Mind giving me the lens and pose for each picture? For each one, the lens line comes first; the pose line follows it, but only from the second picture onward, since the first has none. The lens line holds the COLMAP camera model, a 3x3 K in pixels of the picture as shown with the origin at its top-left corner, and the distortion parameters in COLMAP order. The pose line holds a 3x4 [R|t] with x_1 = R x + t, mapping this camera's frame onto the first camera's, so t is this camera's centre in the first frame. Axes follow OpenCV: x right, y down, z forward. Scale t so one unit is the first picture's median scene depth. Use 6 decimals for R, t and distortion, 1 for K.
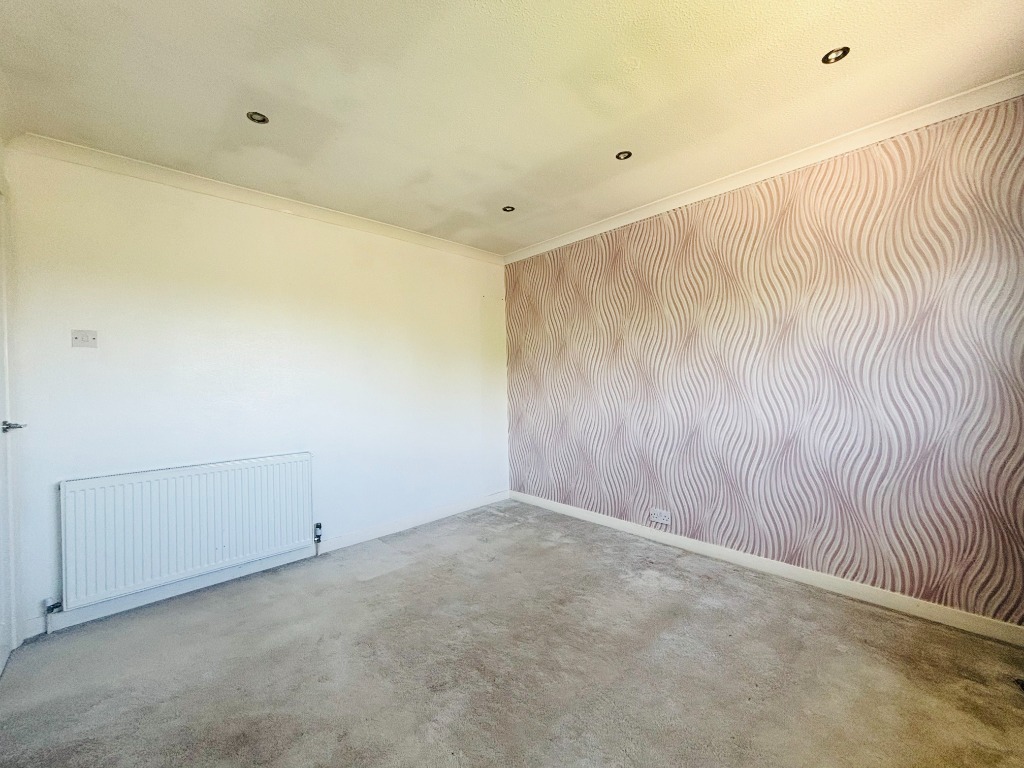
lens RADIAL K [[407.9, 0, 512.0], [0, 407.9, 384.0], [0, 0, 1]] dist [-0.000323, 0.000026]
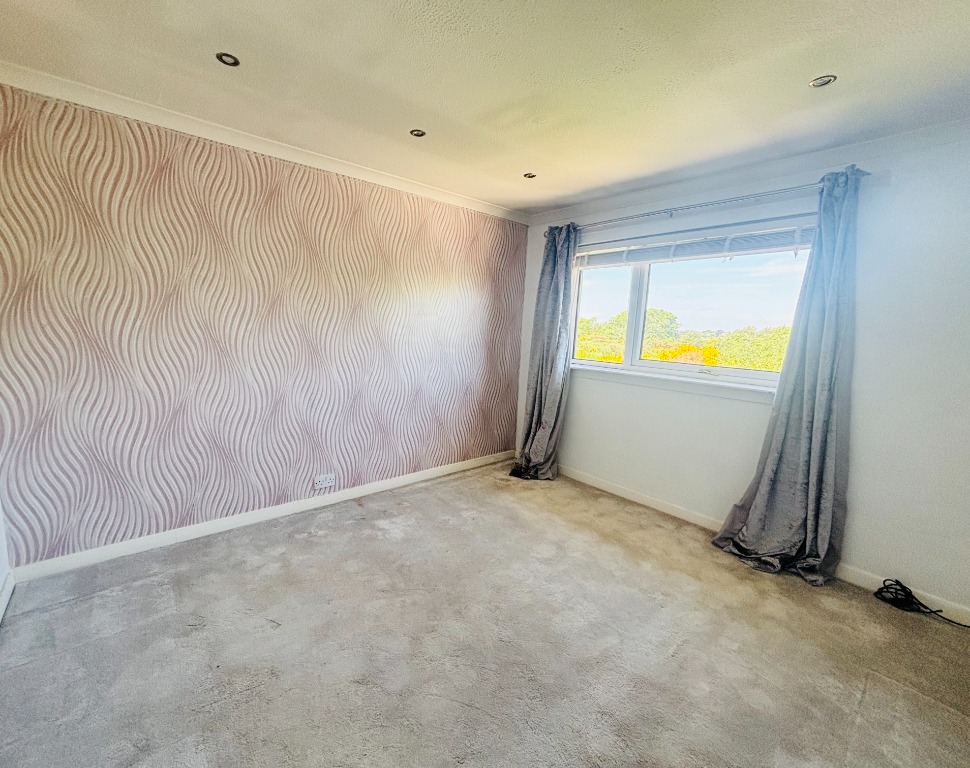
lens RADIAL K [[381.2, 0, 464.0], [0, 381.2, 410.0], [0, 0, 1]] dist [0.000019, -0.000075]
pose [[0.098521, -0.149400, 0.983856, -0.468866], [0.008862, 0.988759, 0.149257, 0.003363], [-0.995096, -0.005986, 0.098737, 0.491714]]
